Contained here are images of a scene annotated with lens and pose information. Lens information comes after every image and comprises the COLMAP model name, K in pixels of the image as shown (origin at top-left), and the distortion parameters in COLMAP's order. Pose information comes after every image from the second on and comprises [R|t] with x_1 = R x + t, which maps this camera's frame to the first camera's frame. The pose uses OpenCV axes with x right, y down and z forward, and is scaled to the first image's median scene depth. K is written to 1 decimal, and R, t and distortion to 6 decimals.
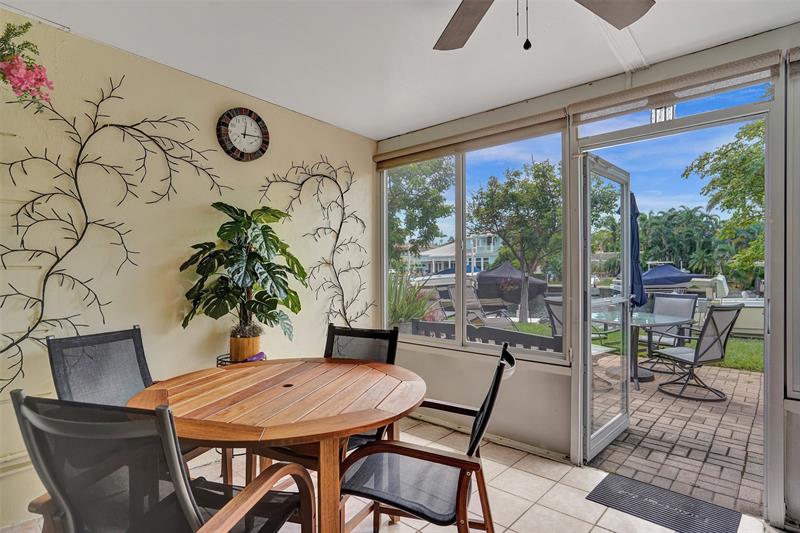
lens RADIAL K [[433.5, 0, 404.5], [0, 433.5, 269.6], [0, 0, 1]] dist [-0.003823, 0.005484]
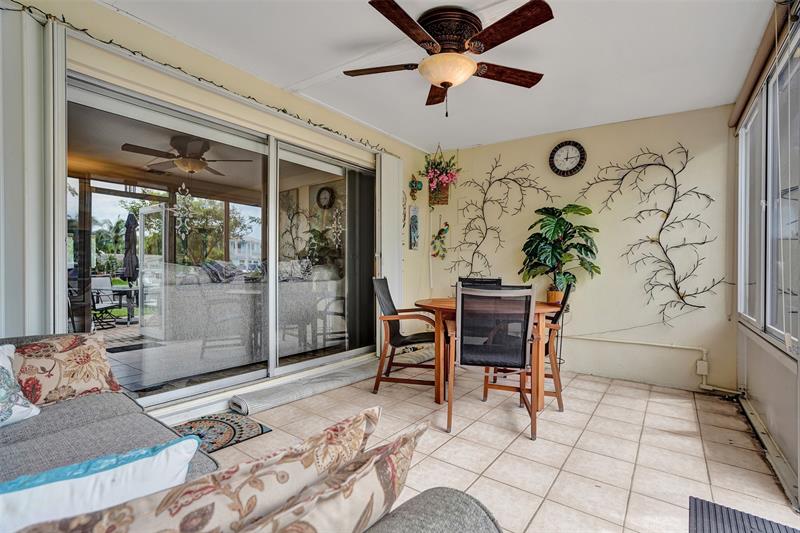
lens RADIAL K [[386.1, 0, 397.5], [0, 386.1, 268.9], [0, 0, 1]] dist [-0.009644, 0.004905]
pose [[0.090011, 0.003916, -0.995933, 0.814554], [-0.003113, 0.999988, 0.003651, 0.060578], [0.995936, 0.002772, 0.090022, 0.266936]]
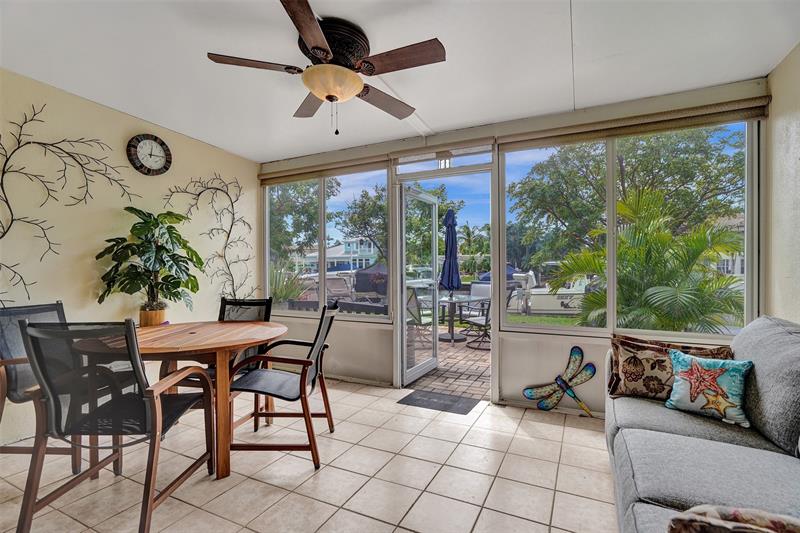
lens RADIAL K [[386.1, 0, 395.8], [0, 386.1, 270.2], [0, 0, 1]] dist [-0.009644, 0.004905]
pose [[0.967799, -0.001647, 0.251719, 0.043505], [0.001341, 0.999998, 0.001387, 0.028143], [-0.251721, -0.001005, 0.967799, -0.263994]]
